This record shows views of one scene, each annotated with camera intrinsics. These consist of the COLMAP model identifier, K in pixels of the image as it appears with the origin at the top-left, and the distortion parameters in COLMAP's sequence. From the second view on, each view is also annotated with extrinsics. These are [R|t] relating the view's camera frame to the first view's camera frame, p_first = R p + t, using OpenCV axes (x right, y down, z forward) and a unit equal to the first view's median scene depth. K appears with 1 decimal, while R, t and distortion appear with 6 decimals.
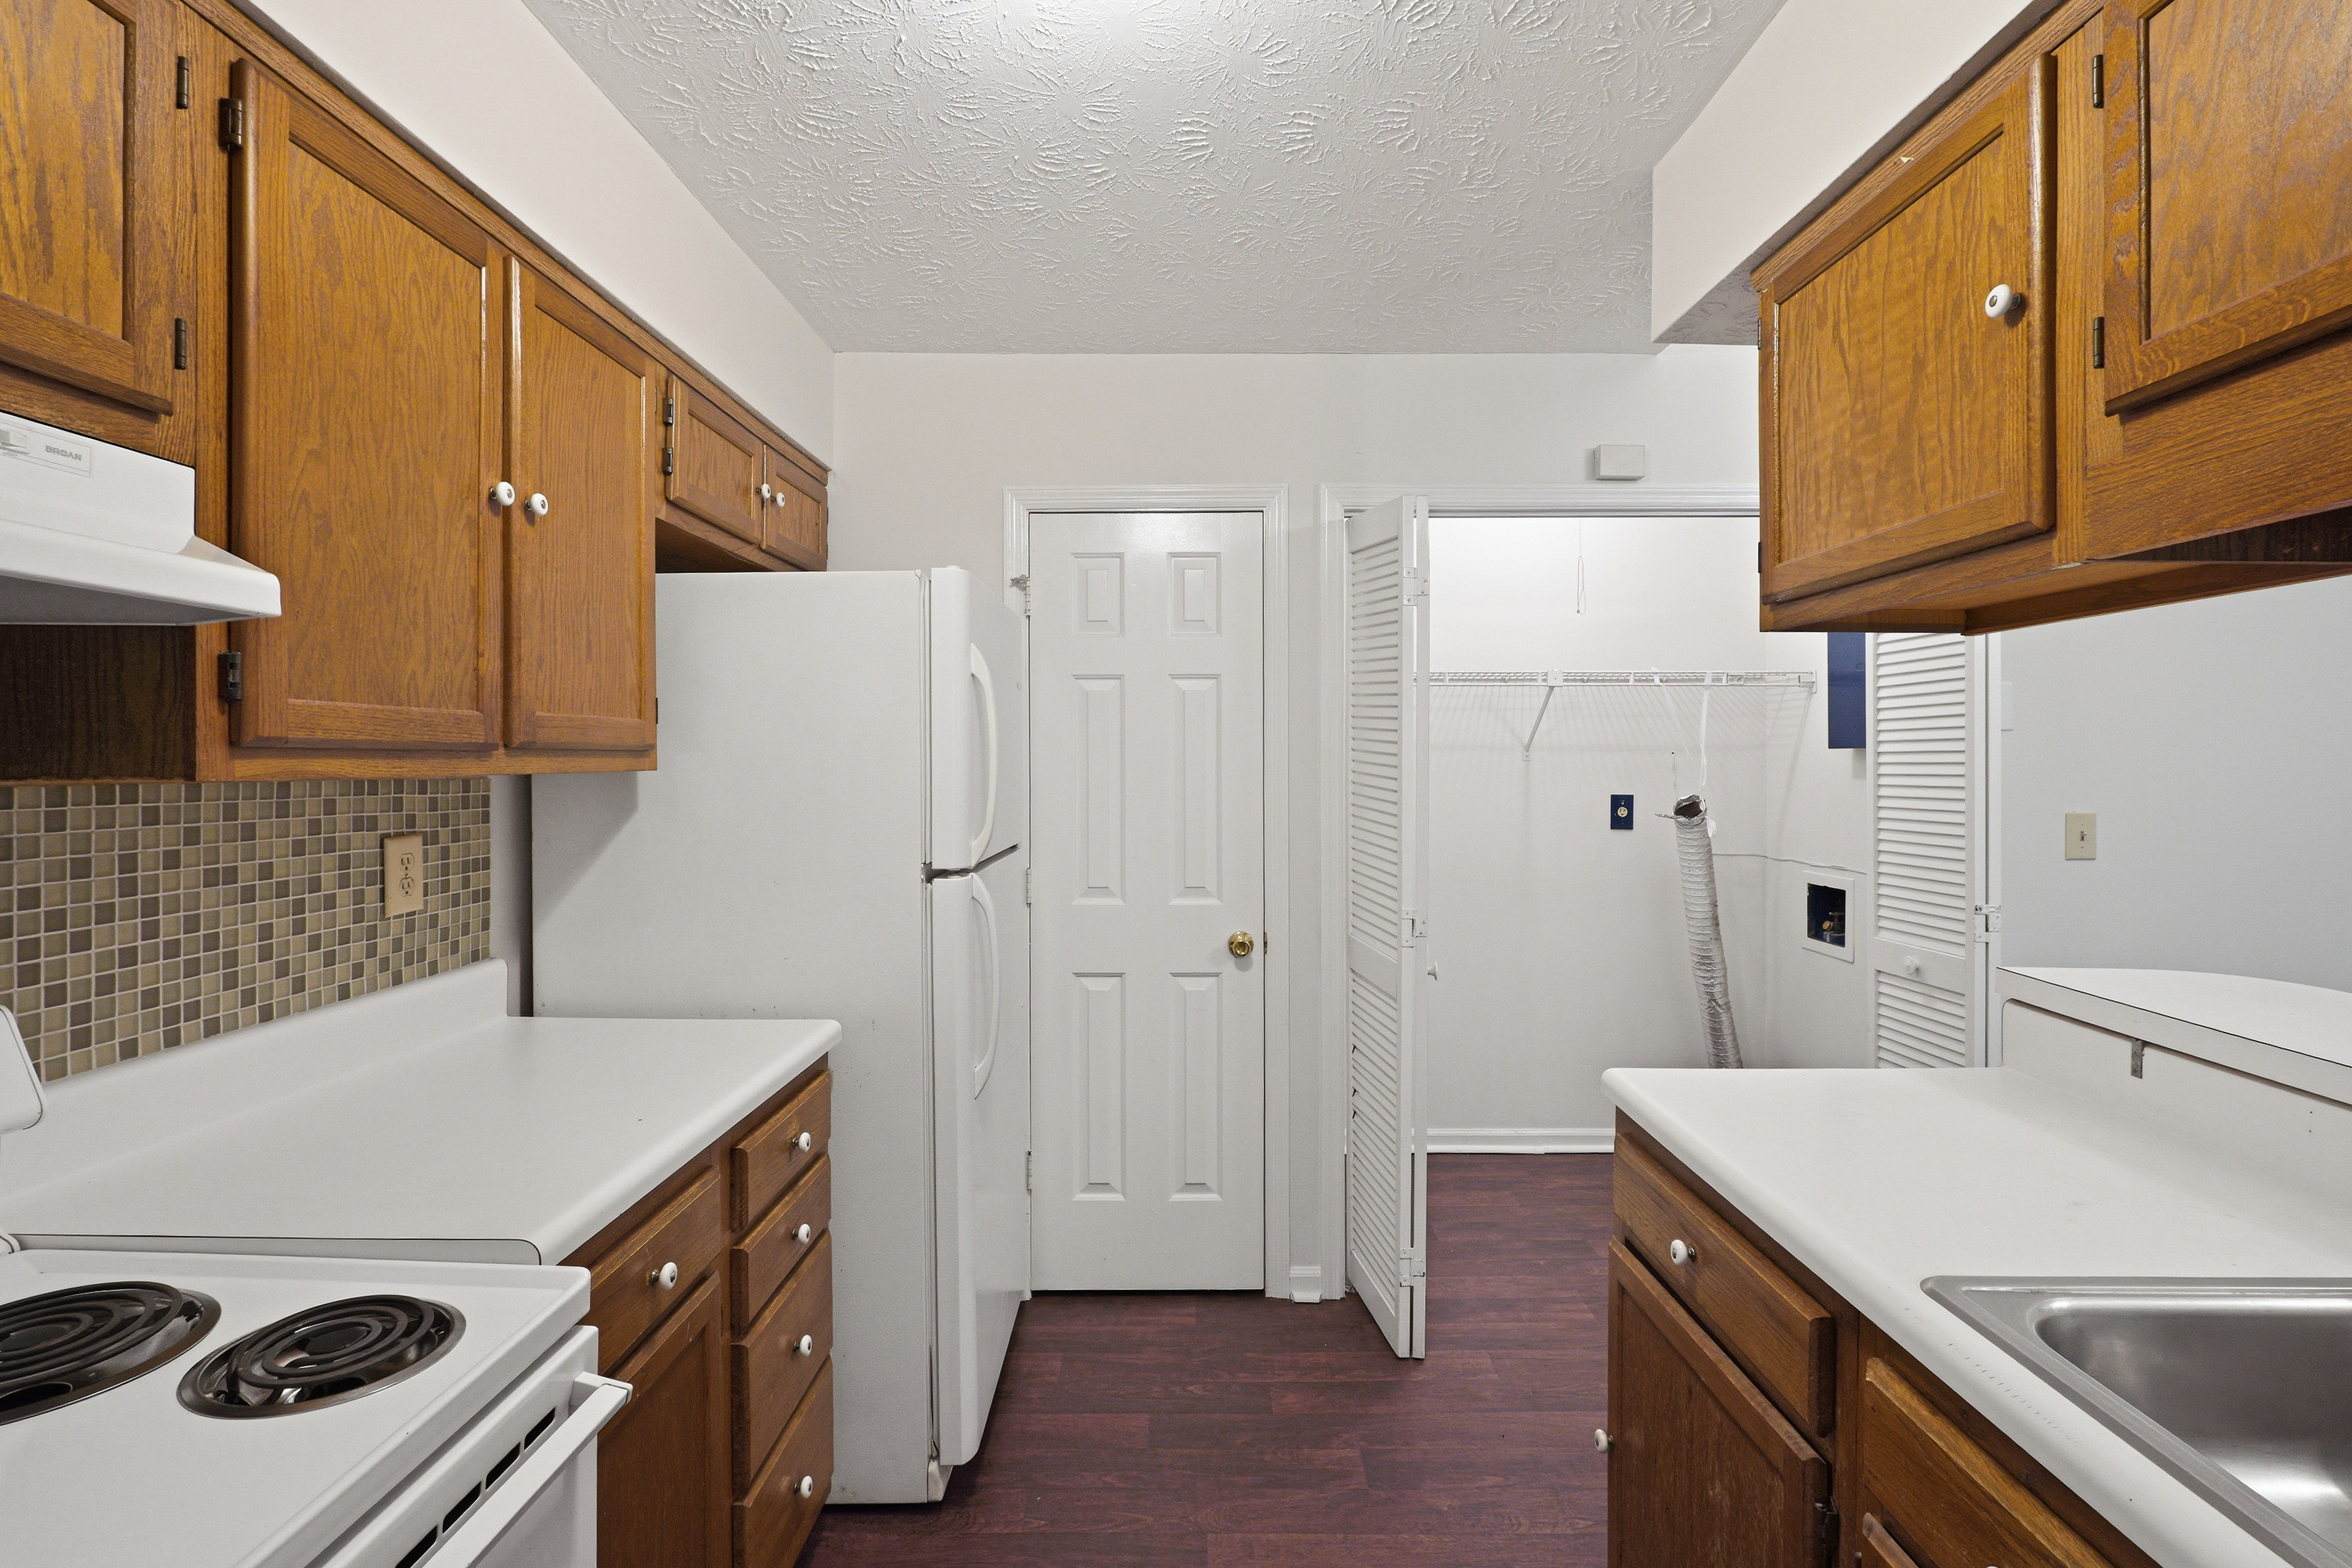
lens RADIAL K [[1101.0, 0, 1190.0], [0, 1101.0, 771.4], [0, 0, 1]] dist [-0.026239, 0.009399]
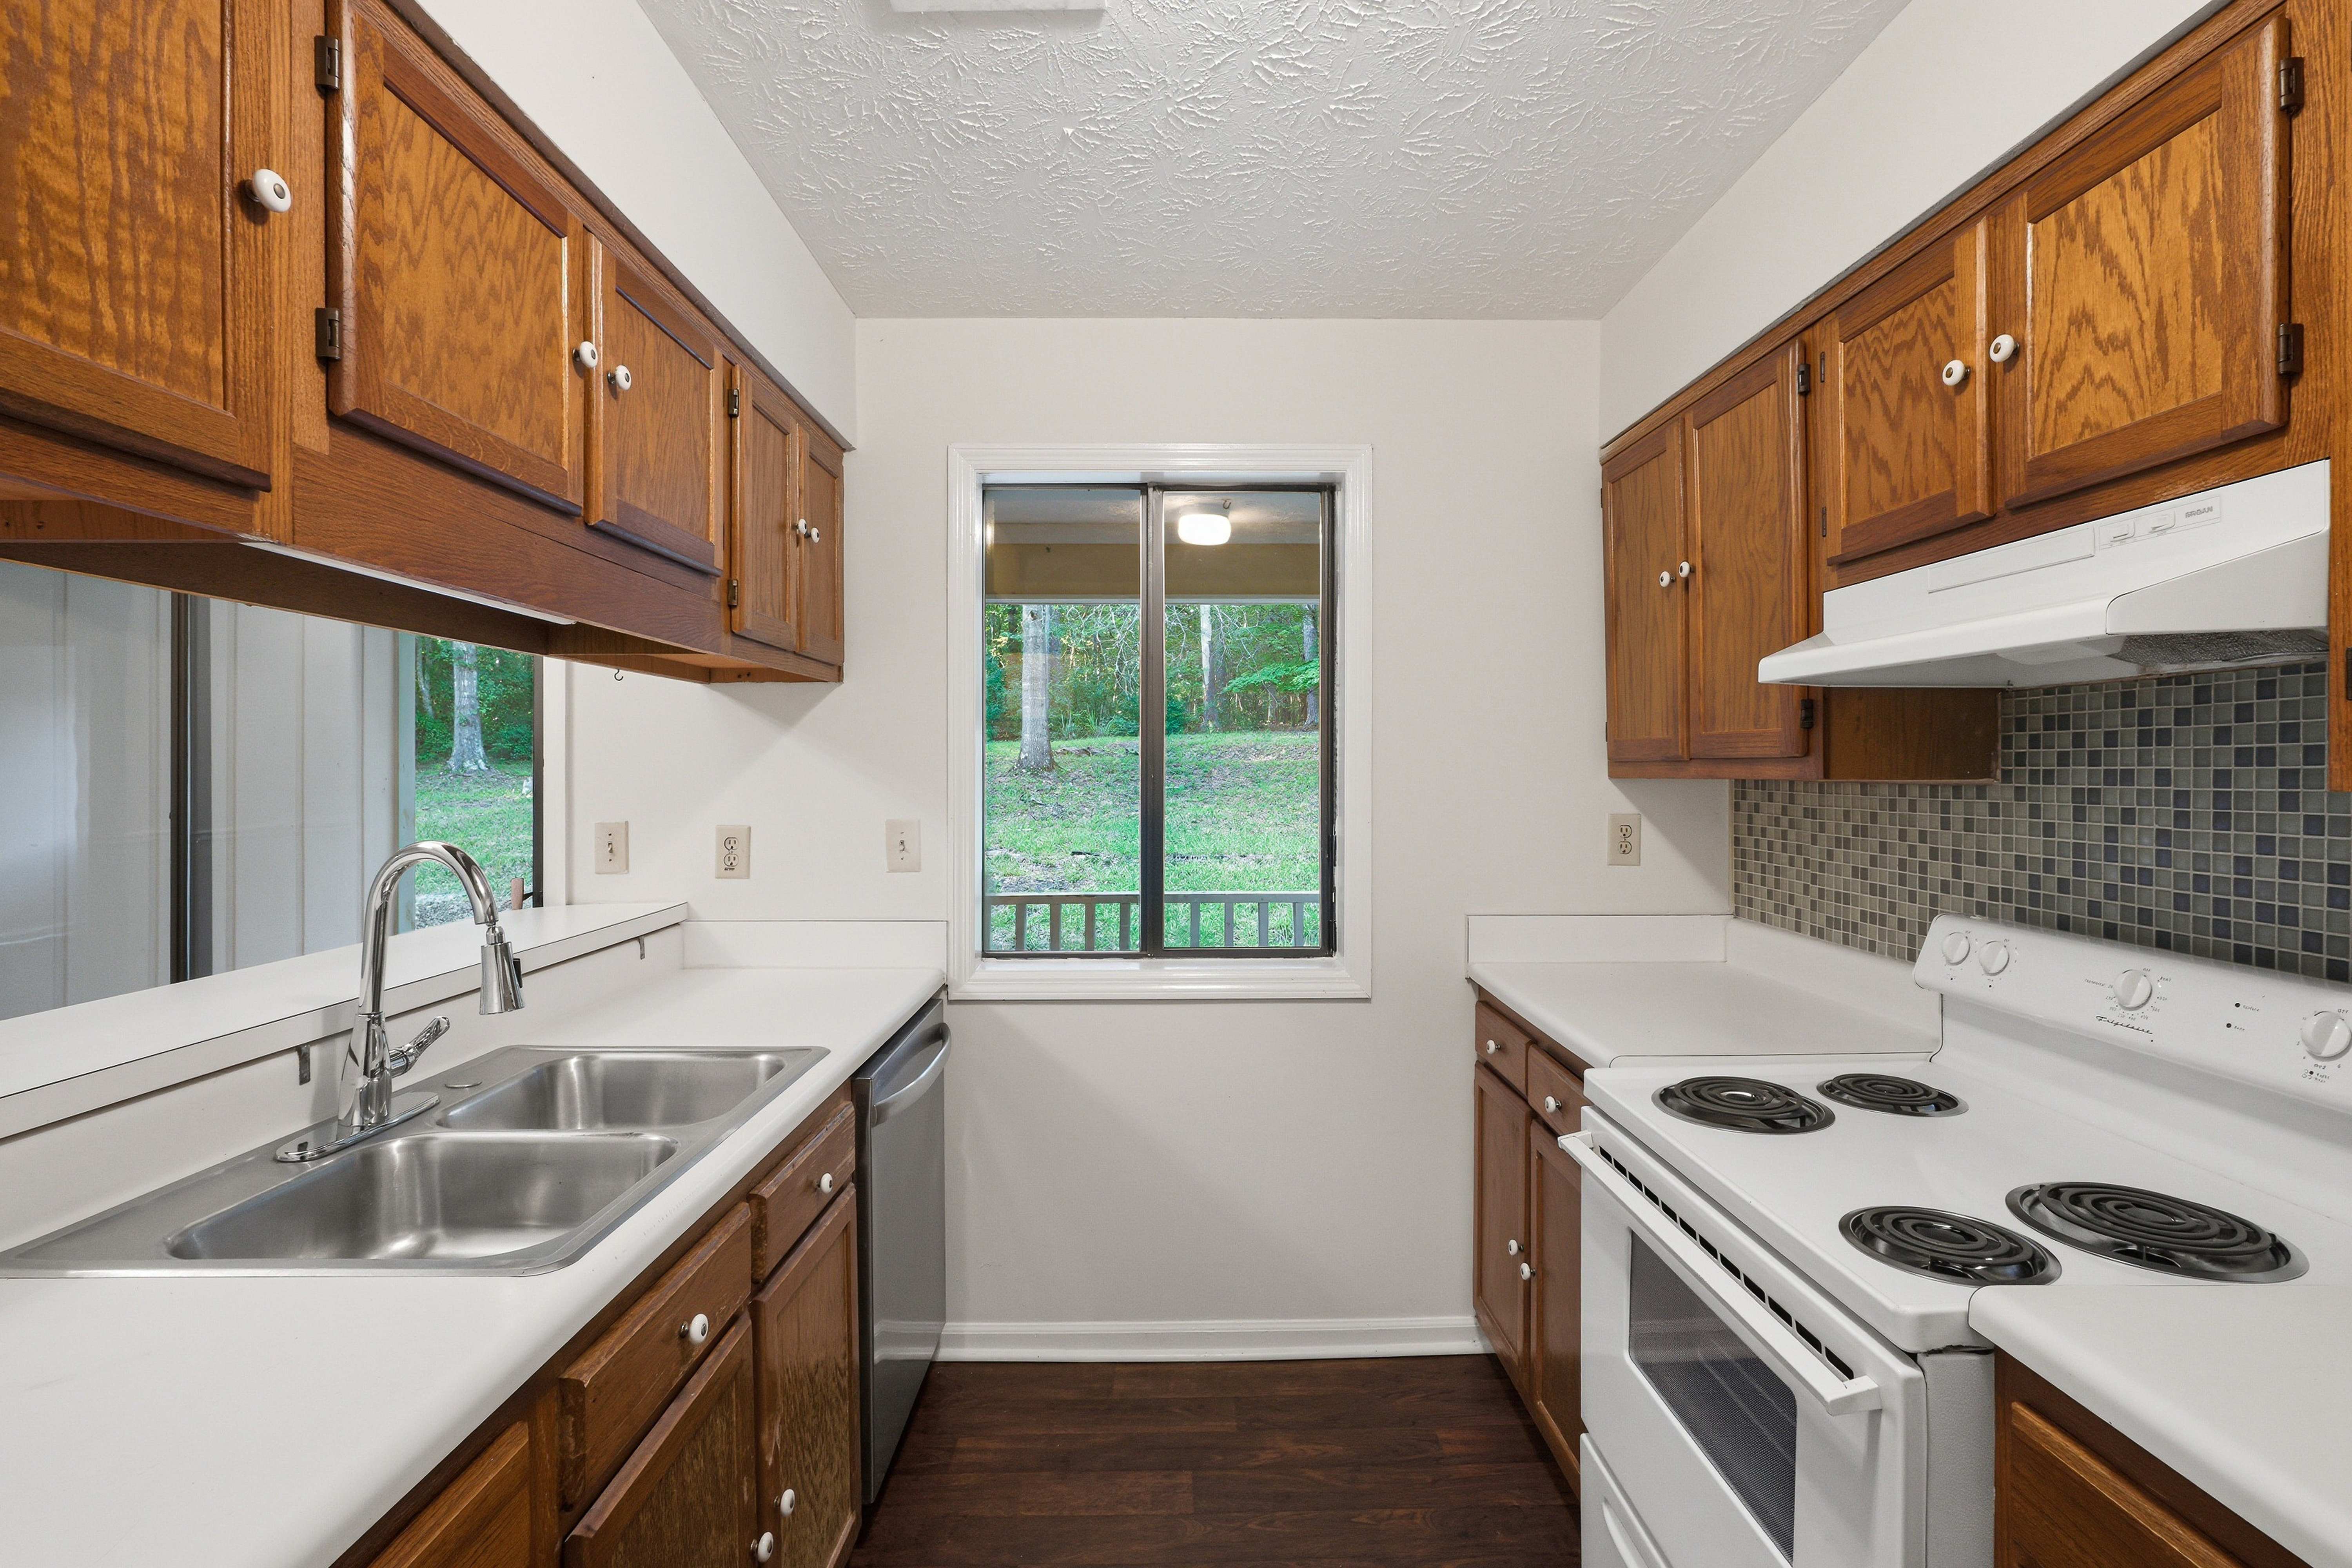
lens RADIAL K [[1101.0, 0, 1177.9], [0, 1101.0, 787.8], [0, 0, 1]] dist [-0.026239, 0.009399]
pose [[-0.999905, -0.003385, -0.013363, 0.073433], [-0.003737, 0.999645, 0.026380, -0.011423], [0.013268, 0.026427, -0.999563, 1.537423]]
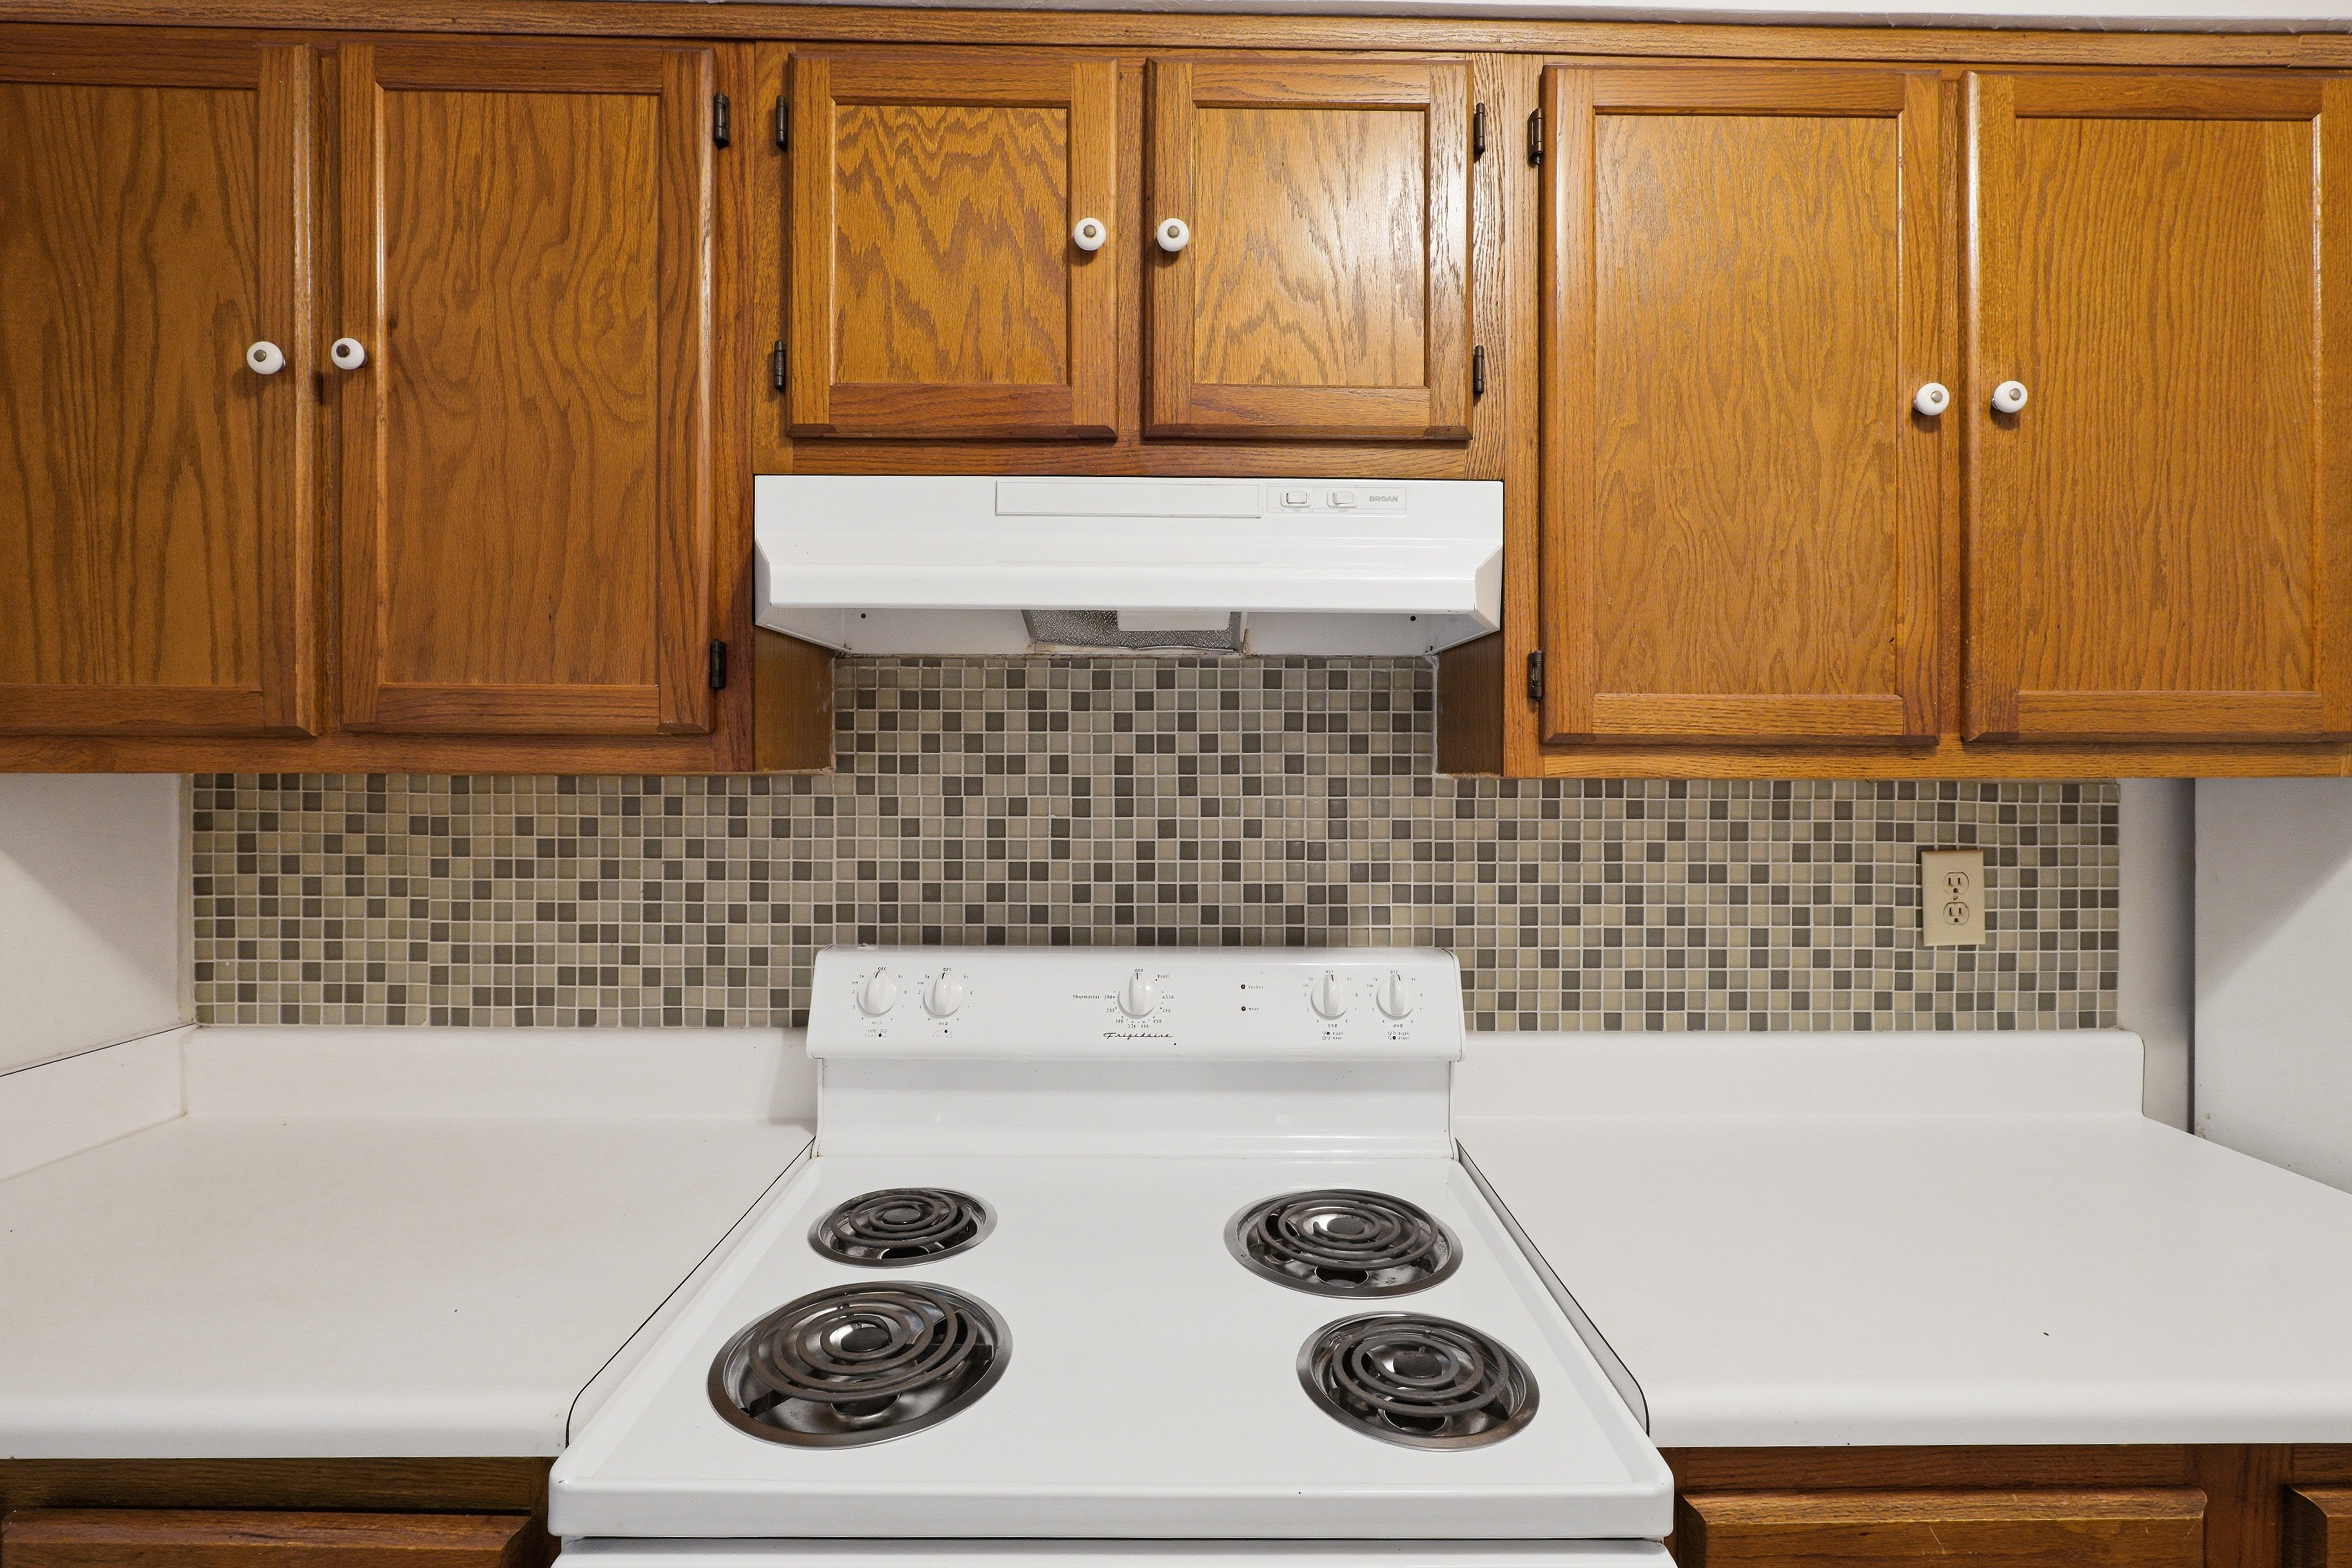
lens RADIAL K [[1101.0, 0, 1177.8], [0, 1101.0, 763.6], [0, 0, 1]] dist [-0.026239, 0.009399]
pose [[0.015822, 0.005306, -0.999861, 0.116788], [-0.012542, 0.999908, 0.005108, -0.004277], [0.999796, 0.012459, 0.015887, 0.530756]]
